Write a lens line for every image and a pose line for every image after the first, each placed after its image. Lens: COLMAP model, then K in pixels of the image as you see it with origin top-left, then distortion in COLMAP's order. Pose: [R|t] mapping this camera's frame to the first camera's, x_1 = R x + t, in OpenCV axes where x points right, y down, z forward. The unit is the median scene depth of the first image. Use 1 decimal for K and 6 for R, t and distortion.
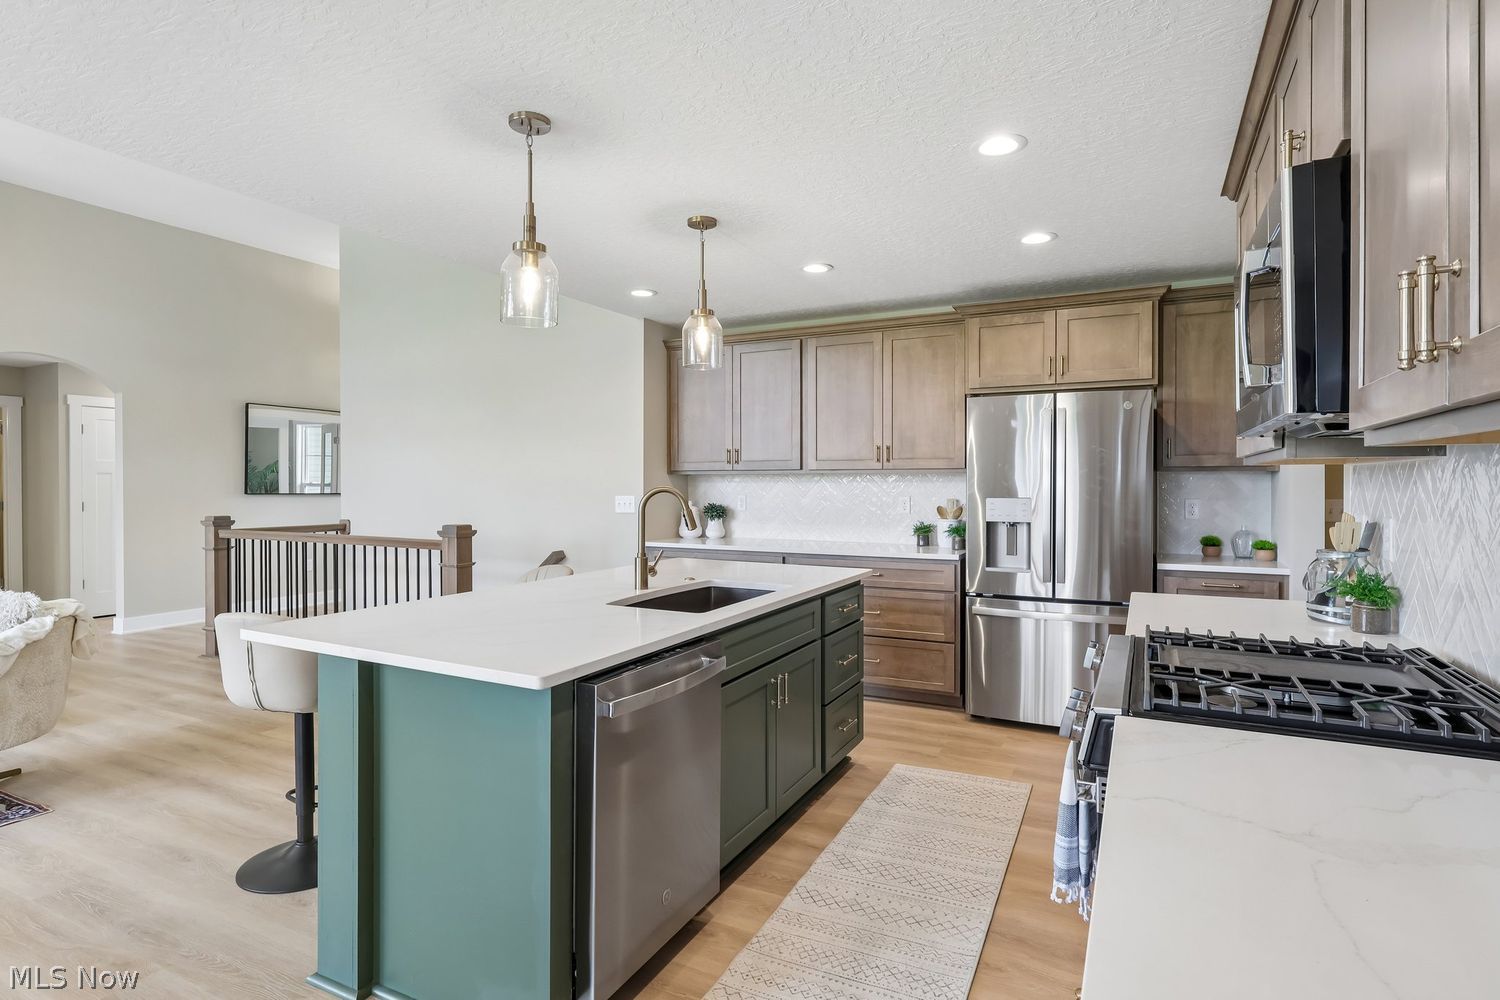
lens RADIAL K [[779.8, 0, 742.4], [0, 779.8, 497.5], [0, 0, 1]] dist [0.011603, 0.000699]
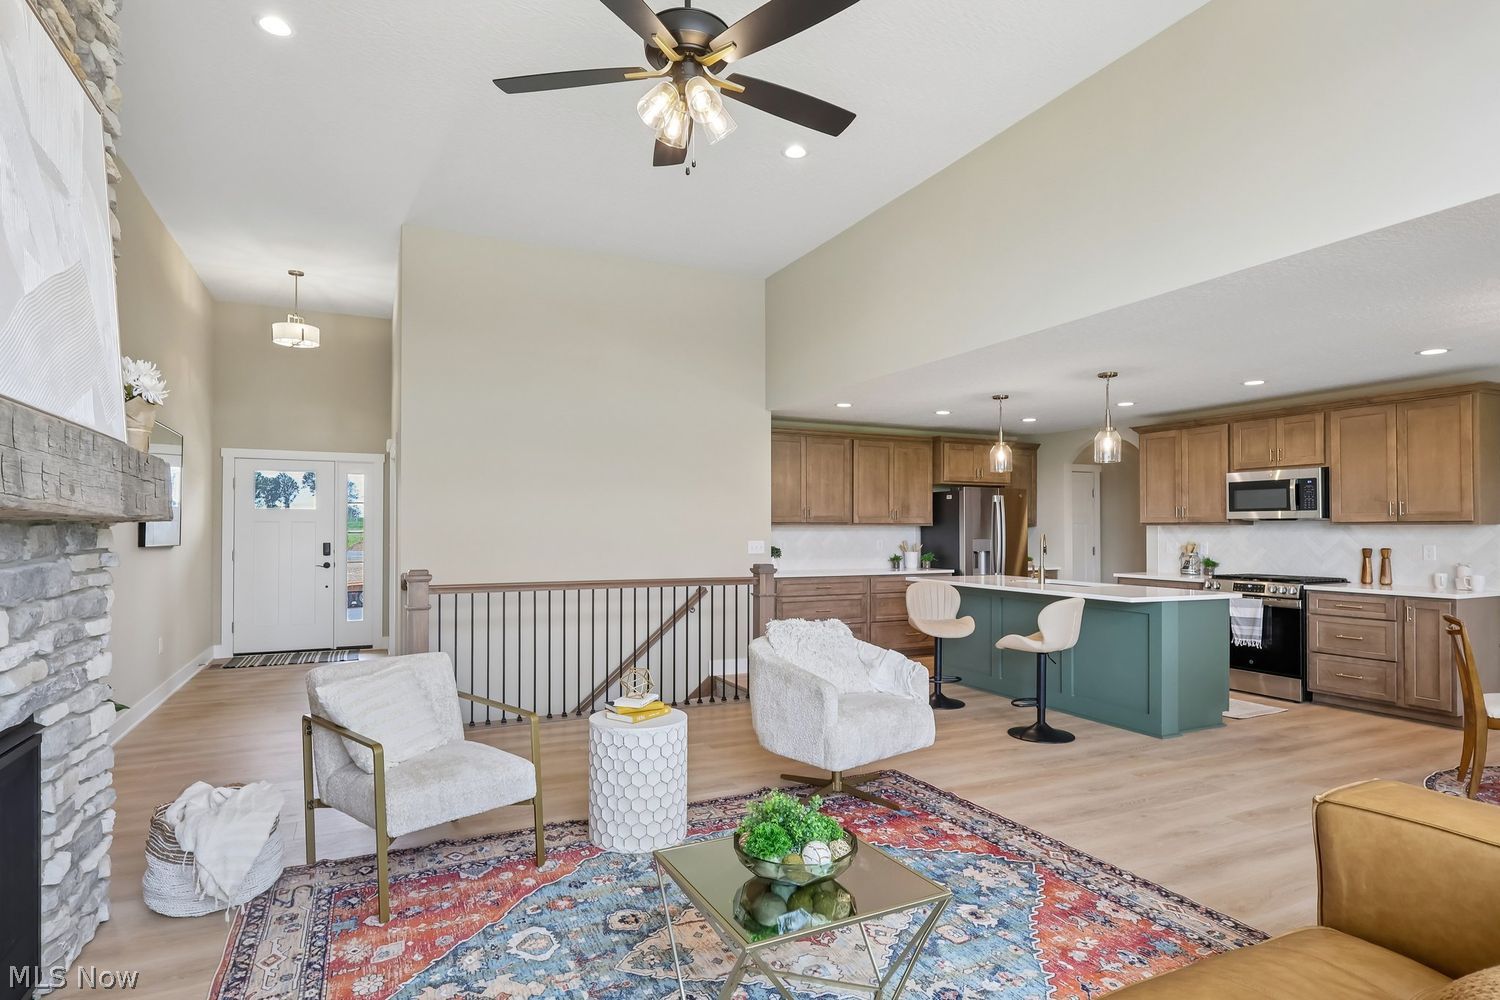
lens RADIAL K [[785.8, 0, 743.7], [0, 785.8, 523.1], [0, 0, 1]] dist [0.002916, -0.000760]
pose [[0.602712, 0.007816, 0.797921, -1.414866], [0.013006, 0.999723, -0.019616, -0.007423], [-0.797853, 0.022200, 0.602443, 0.241409]]
